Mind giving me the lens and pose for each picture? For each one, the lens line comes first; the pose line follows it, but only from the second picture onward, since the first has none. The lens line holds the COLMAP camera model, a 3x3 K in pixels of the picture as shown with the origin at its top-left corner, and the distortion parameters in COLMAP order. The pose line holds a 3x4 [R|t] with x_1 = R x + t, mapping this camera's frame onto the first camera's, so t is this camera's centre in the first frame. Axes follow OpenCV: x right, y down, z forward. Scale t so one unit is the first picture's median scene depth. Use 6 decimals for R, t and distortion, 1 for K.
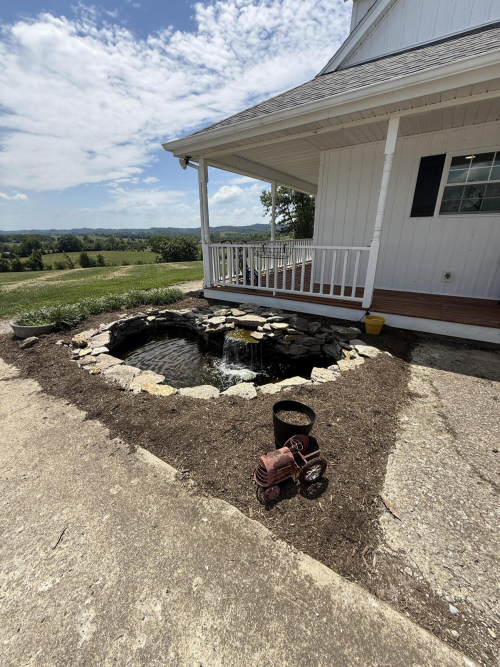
lens RADIAL K [[271.5, 0, 251.5], [0, 271.5, 331.7], [0, 0, 1]] dist [-0.001733, -0.000482]
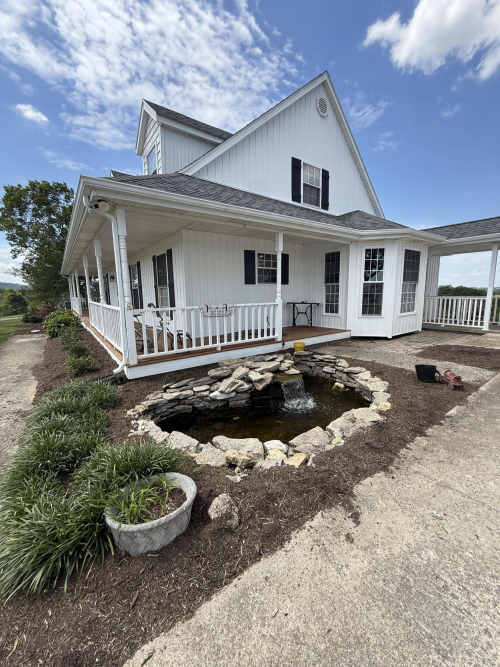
lens RADIAL K [[266.1, 0, 251.0], [0, 266.1, 330.6], [0, 0, 1]] dist [-0.002047, -0.000142]
pose [[0.343110, -0.137997, 0.929103, -0.906004], [0.328921, 0.944171, 0.018768, -0.198385], [-0.879822, 0.299162, 0.369344, 0.510838]]
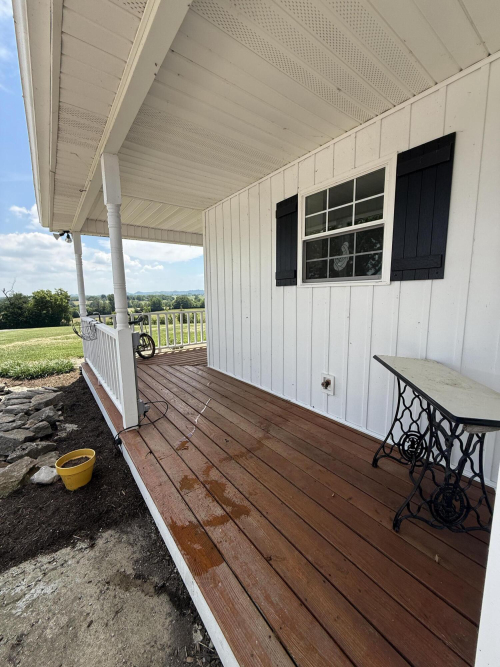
lens RADIAL K [[271.2, 0, 249.0], [0, 271.2, 330.2], [0, 0, 1]] dist [-0.000266, -0.000307]
pose [[0.937451, 0.043709, -0.345362, 0.794910], [-0.115747, 0.974778, -0.190815, -0.195979], [0.328311, 0.218854, 0.918866, 0.418636]]
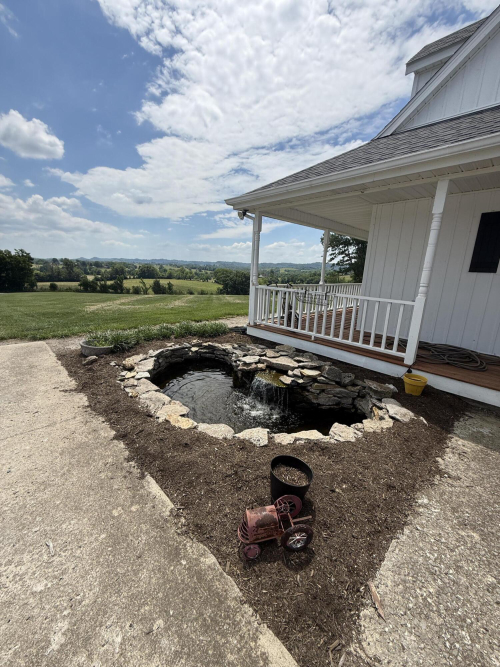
lens RADIAL K [[271.2, 0, 249.0], [0, 271.2, 330.2], [0, 0, 1]] dist [-0.000266, -0.000307]
pose [[0.974796, 0.095889, -0.201439, 0.057534], [-0.120435, 0.986230, -0.113337, -0.029102], [0.187797, 0.134741, 0.972922, -0.025706]]
